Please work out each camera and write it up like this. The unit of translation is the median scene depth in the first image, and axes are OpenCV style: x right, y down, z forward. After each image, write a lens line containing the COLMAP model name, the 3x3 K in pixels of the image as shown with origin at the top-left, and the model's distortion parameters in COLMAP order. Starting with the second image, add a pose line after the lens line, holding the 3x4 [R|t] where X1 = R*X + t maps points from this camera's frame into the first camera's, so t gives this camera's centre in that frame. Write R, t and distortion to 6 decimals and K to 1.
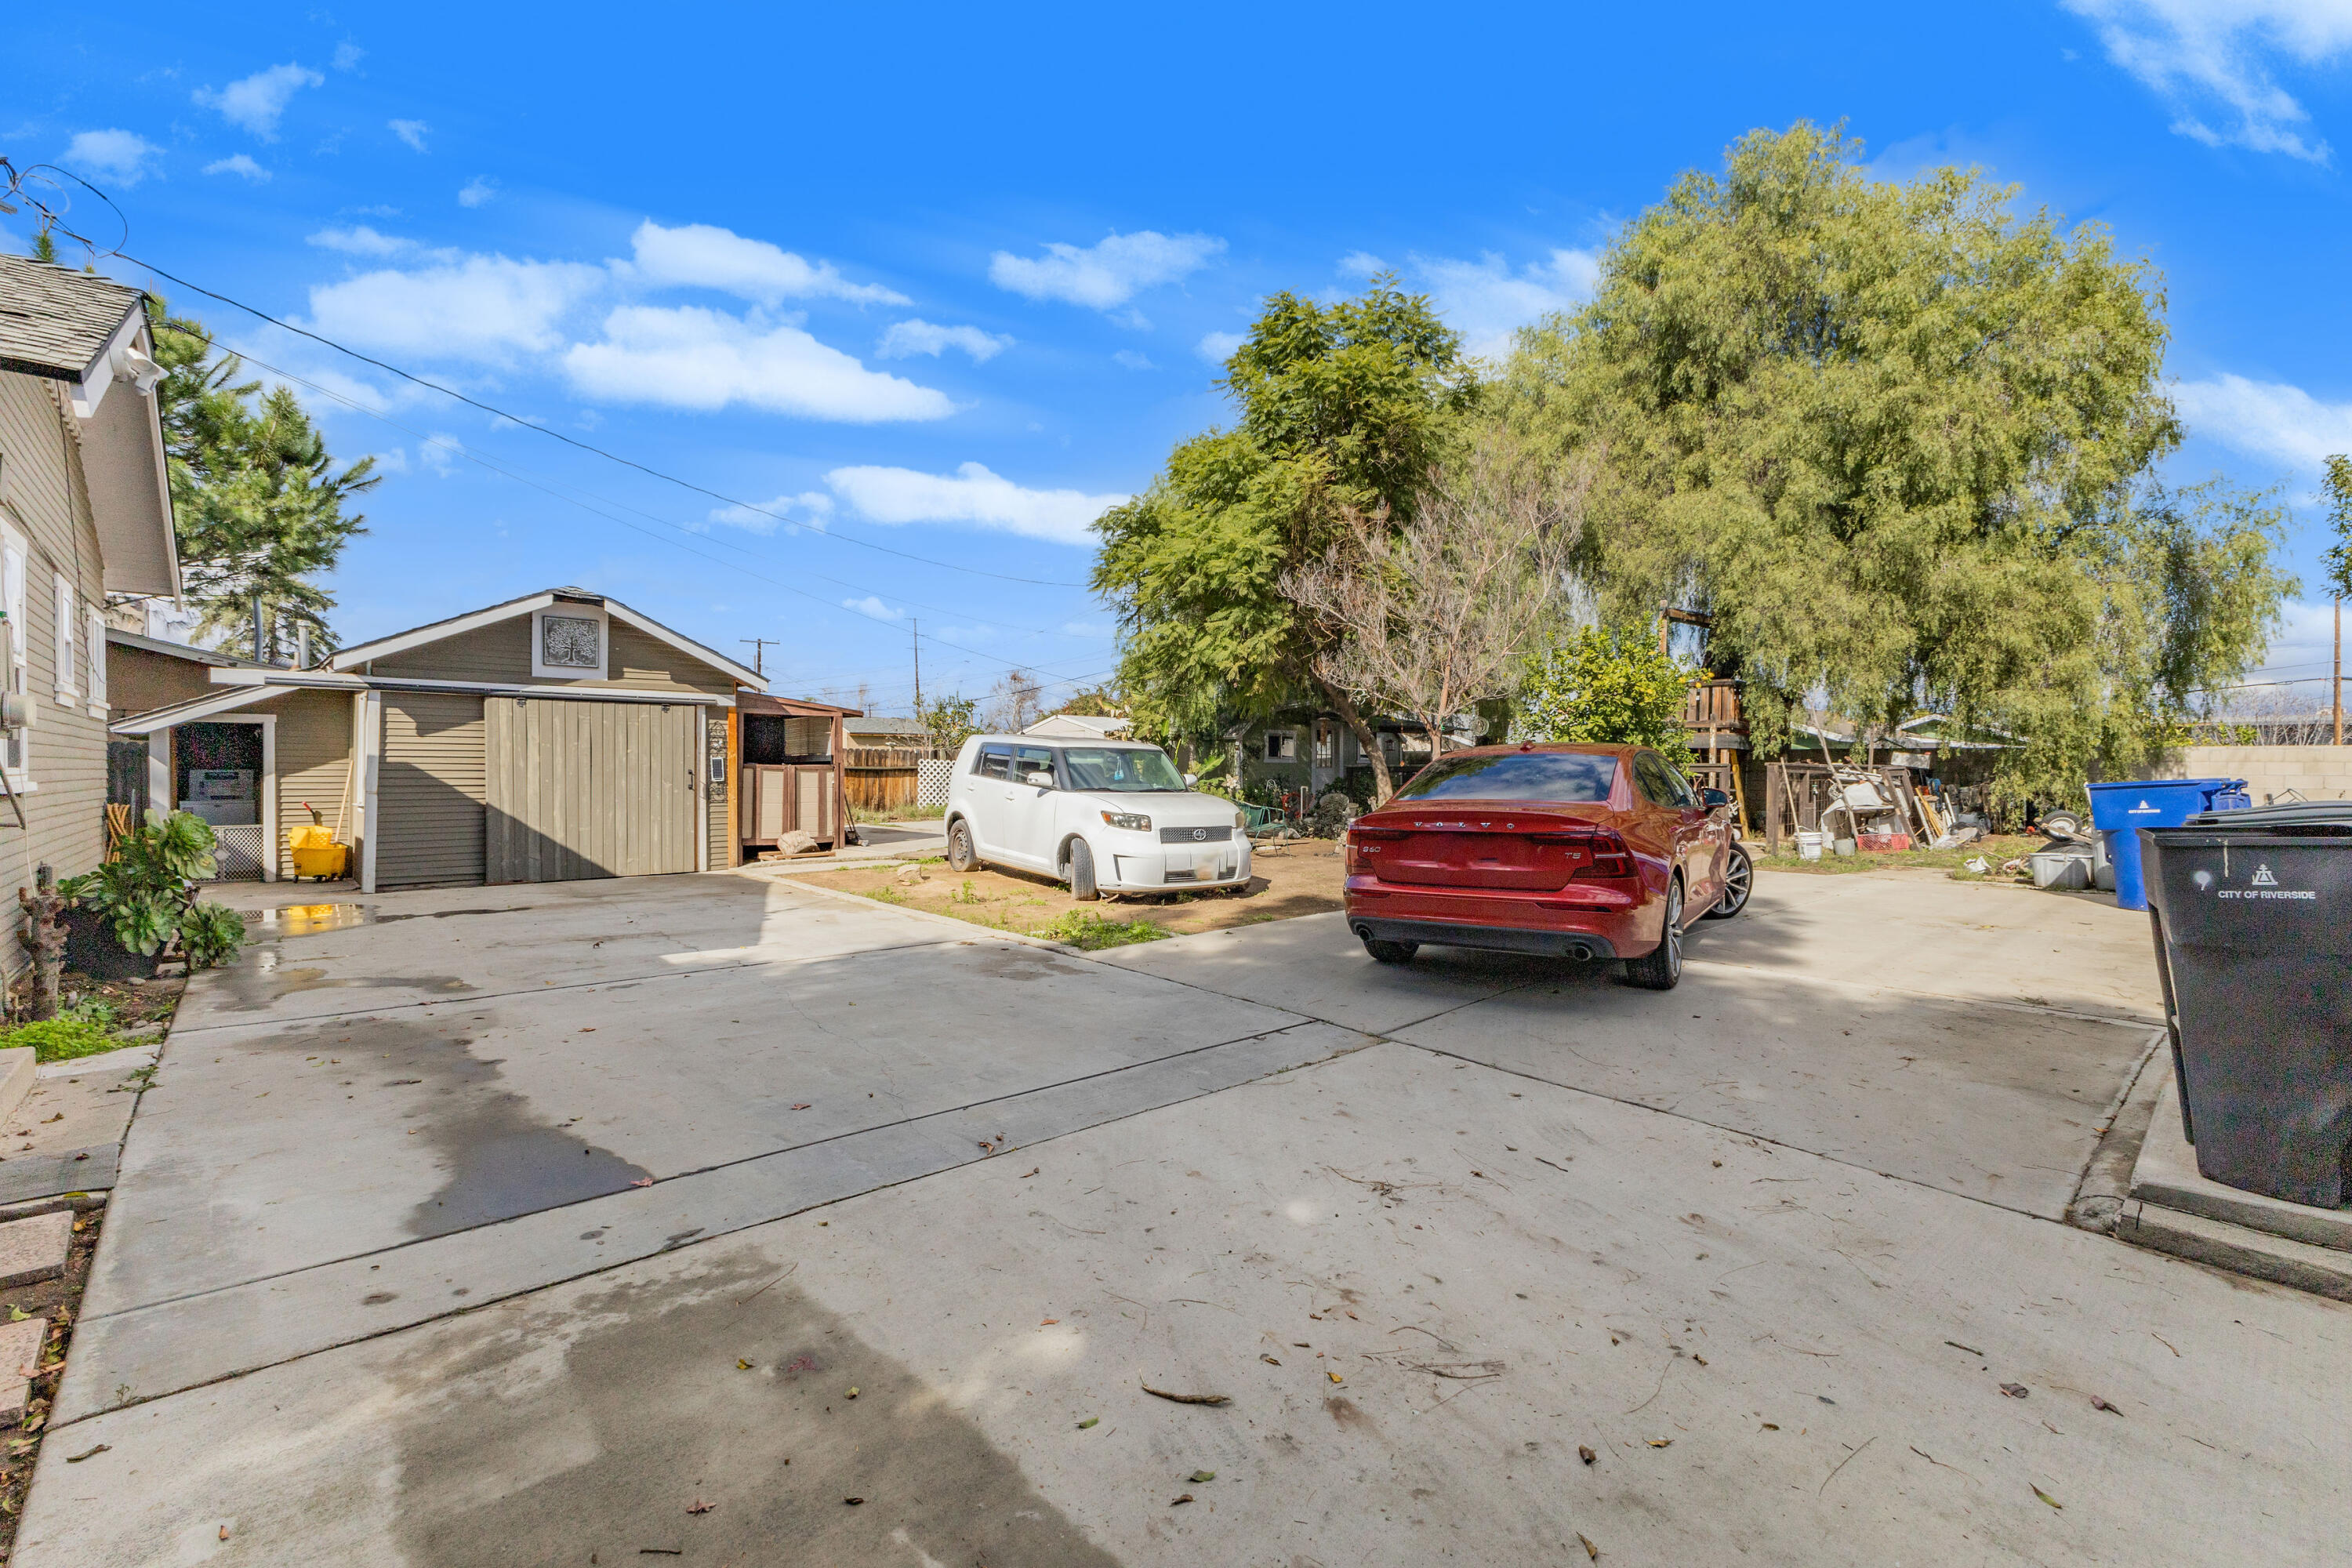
lens RADIAL K [[1015.6, 0, 1173.7], [0, 1015.6, 772.3], [0, 0, 1]] dist [0.013122, -0.002955]
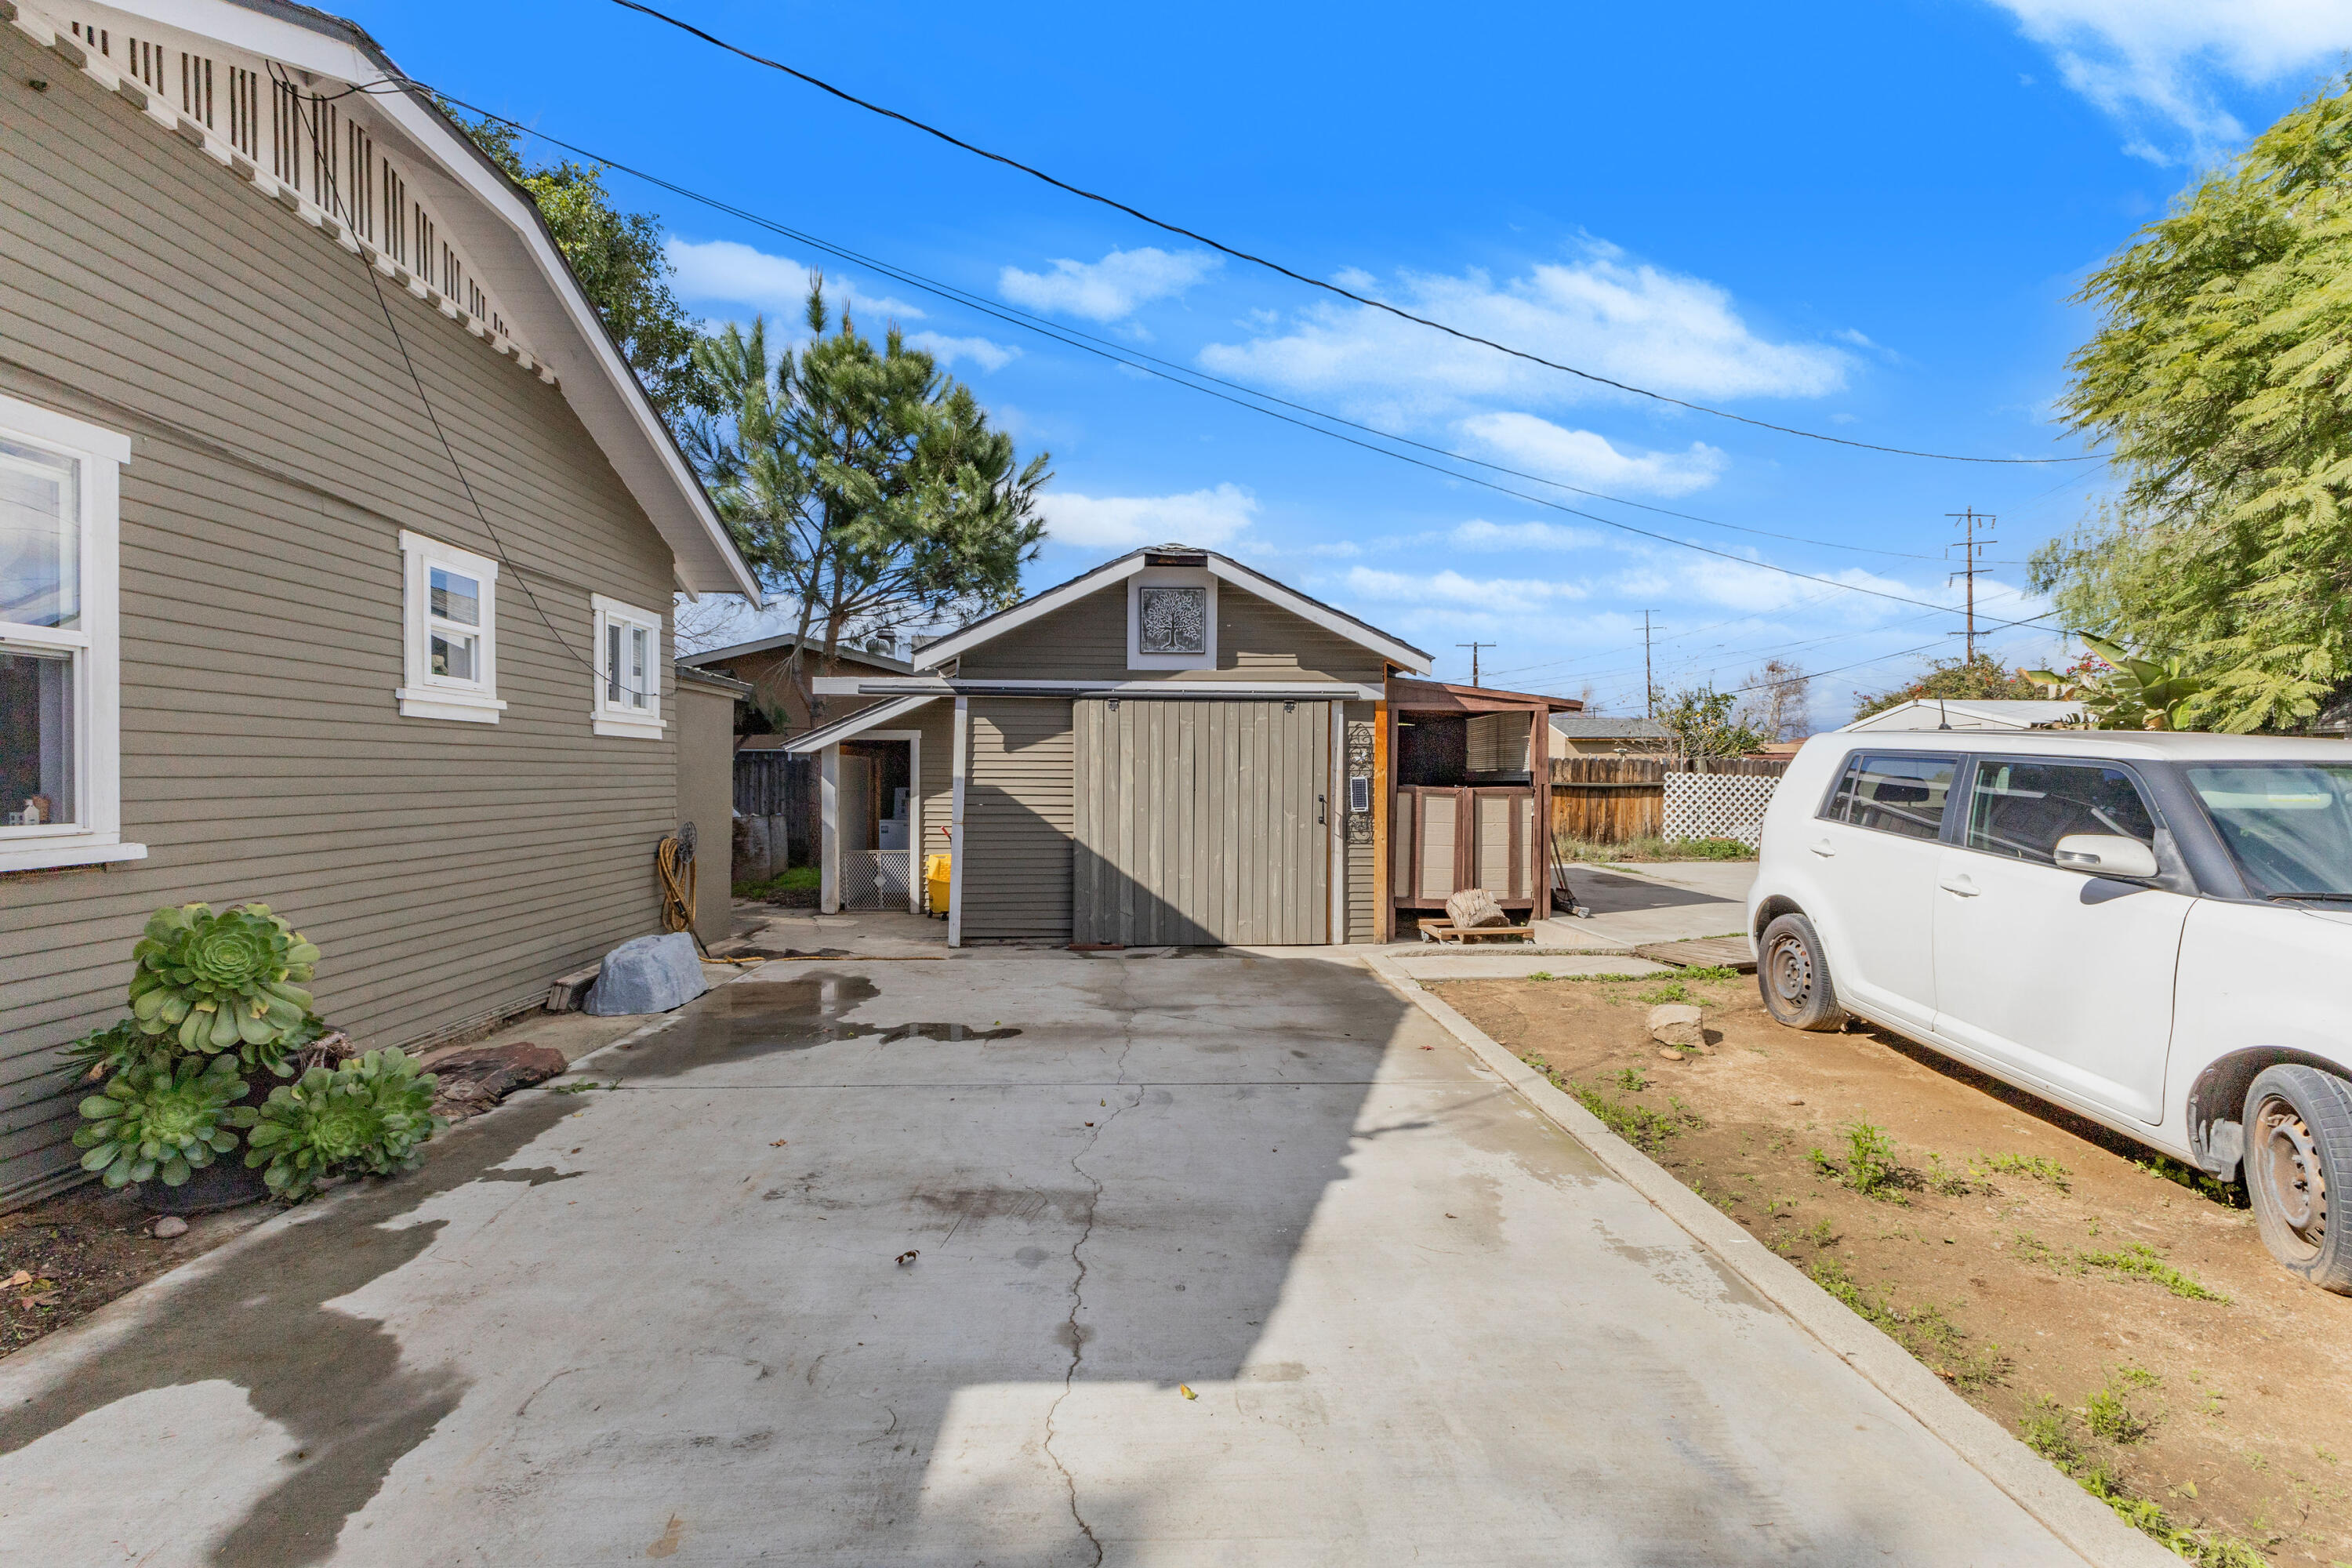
lens RADIAL K [[1015.6, 0, 1179.3], [0, 1015.6, 784.3], [0, 0, 1]] dist [0.013122, -0.002955]
pose [[0.779489, 0.007100, -0.626376, -0.126439], [-0.003650, 0.999970, 0.006793, -0.014632], [0.626406, -0.003008, 0.779491, 0.425156]]
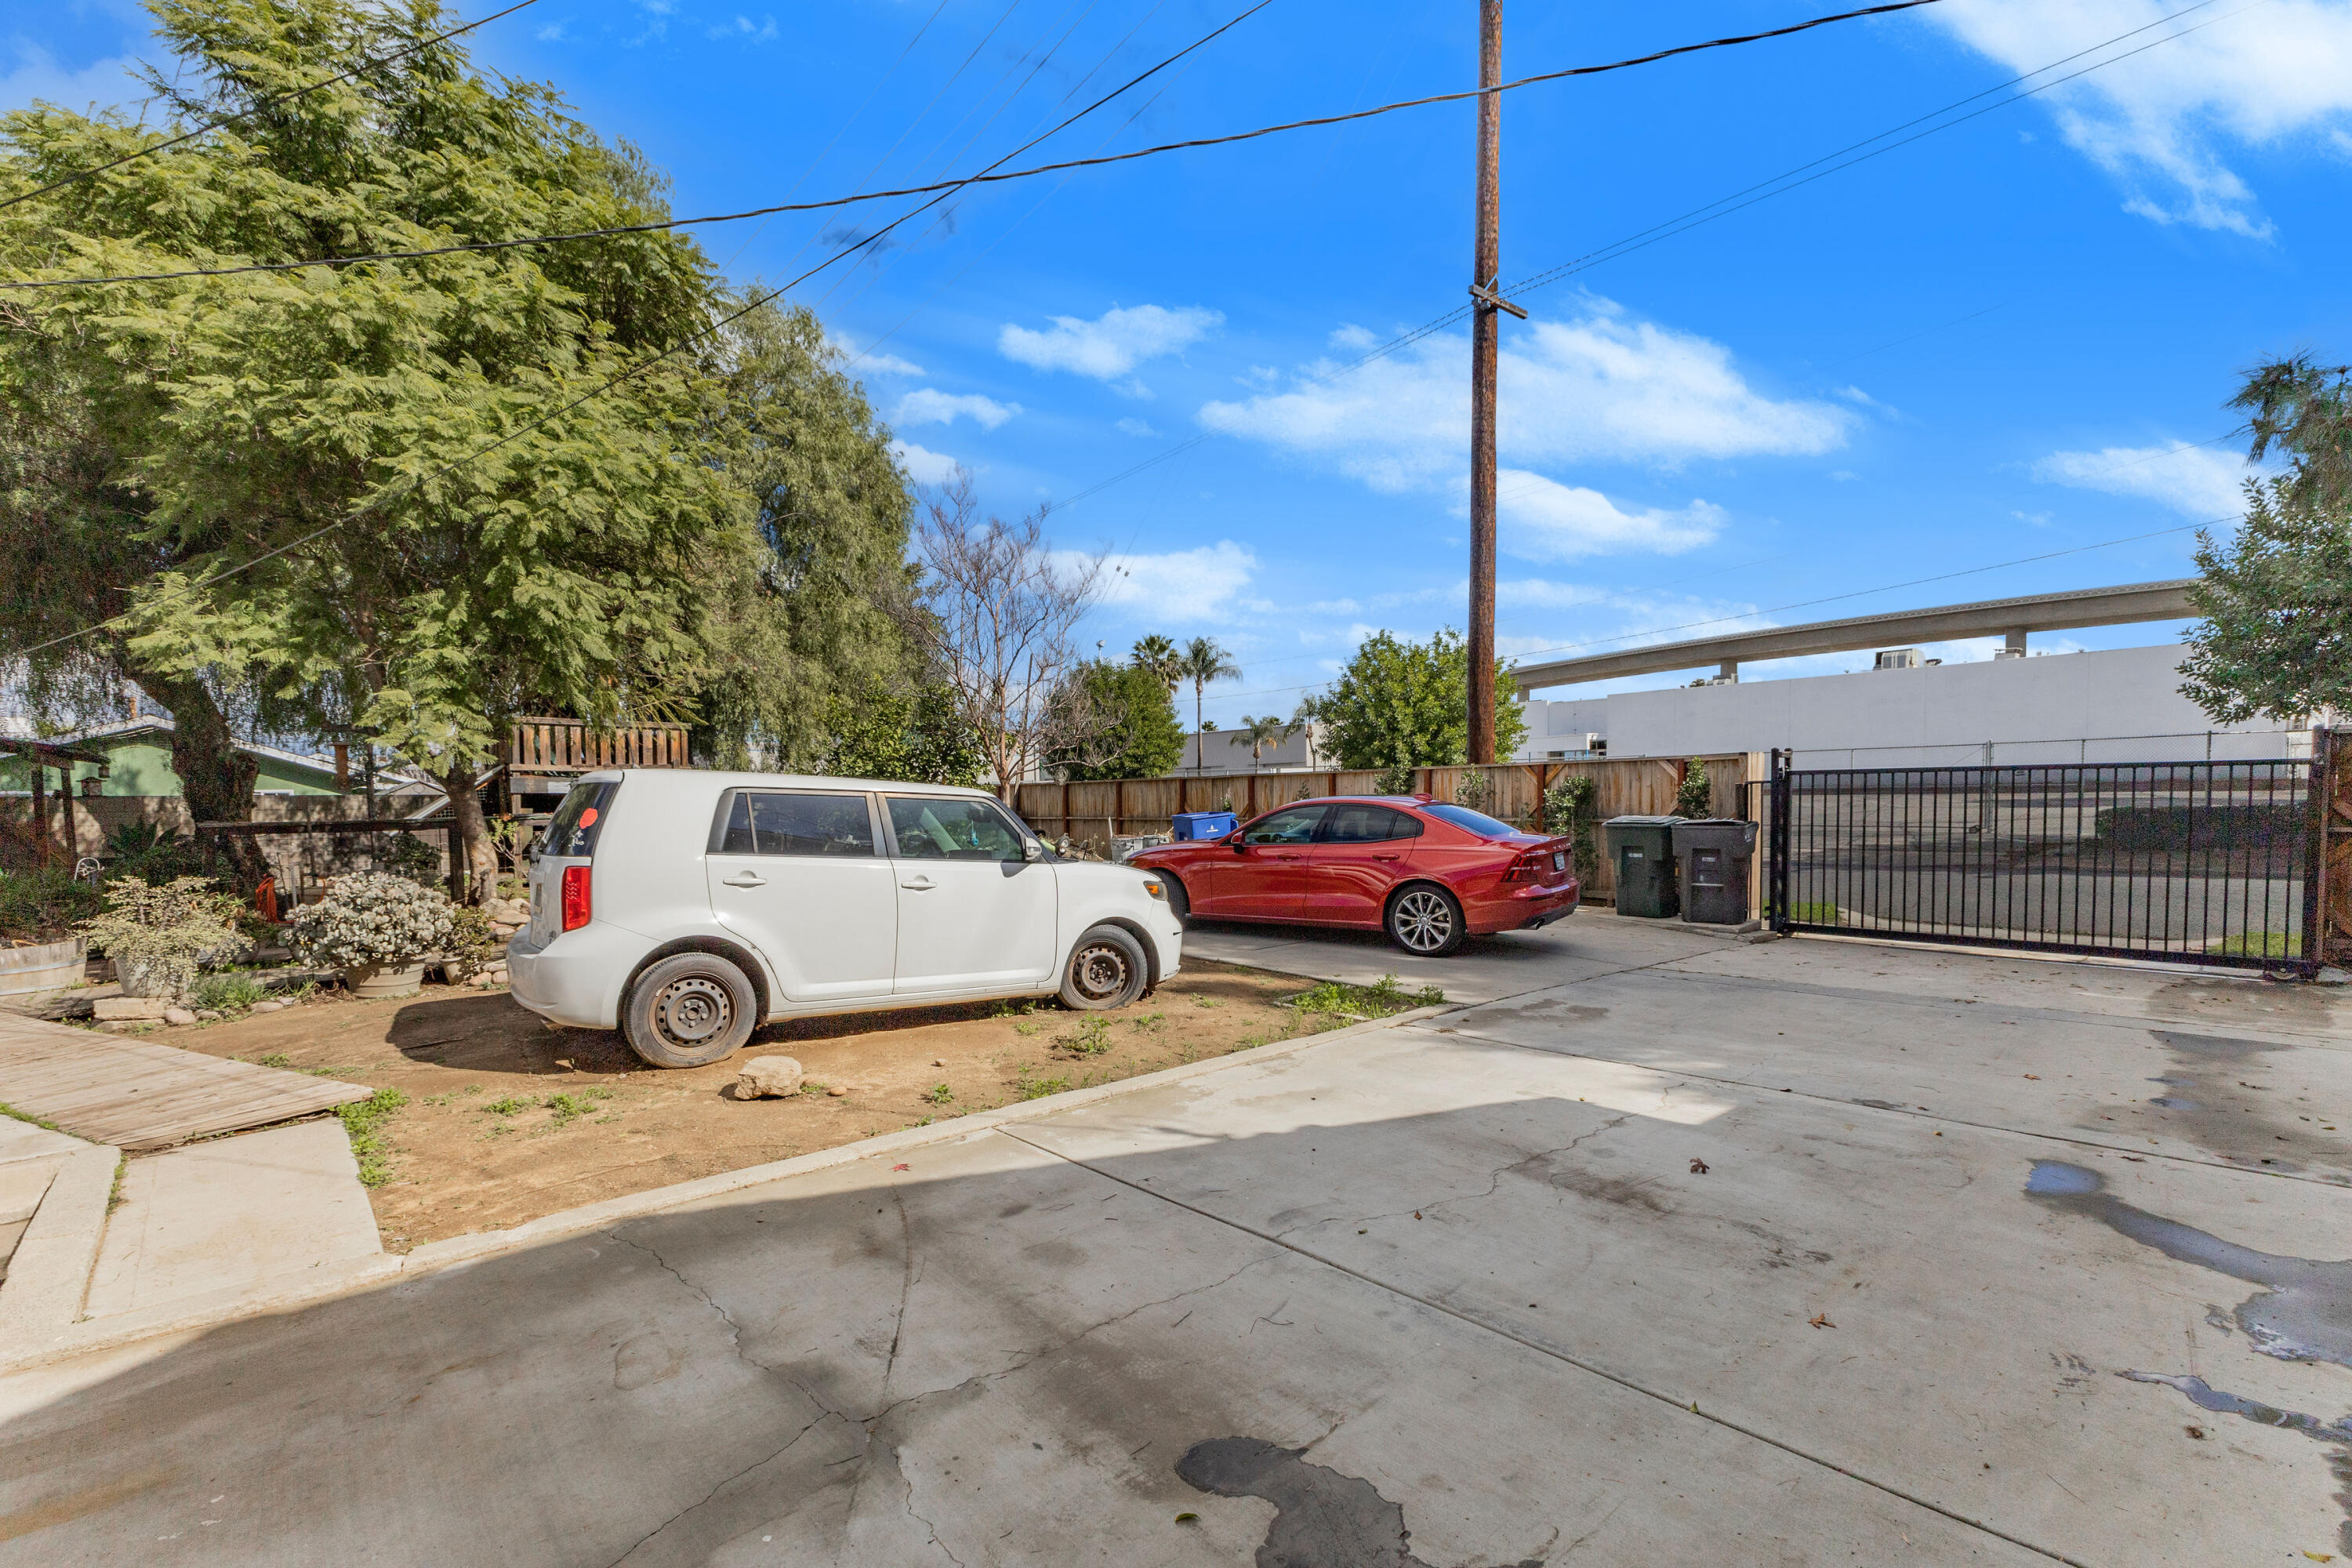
lens RADIAL K [[1015.6, 0, 1183.1], [0, 1015.6, 791.6], [0, 0, 1]] dist [0.013122, -0.002955]
pose [[-0.003613, 0.007213, 0.999967, -0.629268], [0.017576, 0.999820, -0.007148, -0.018683], [-0.999839, 0.017550, -0.003739, 0.722760]]
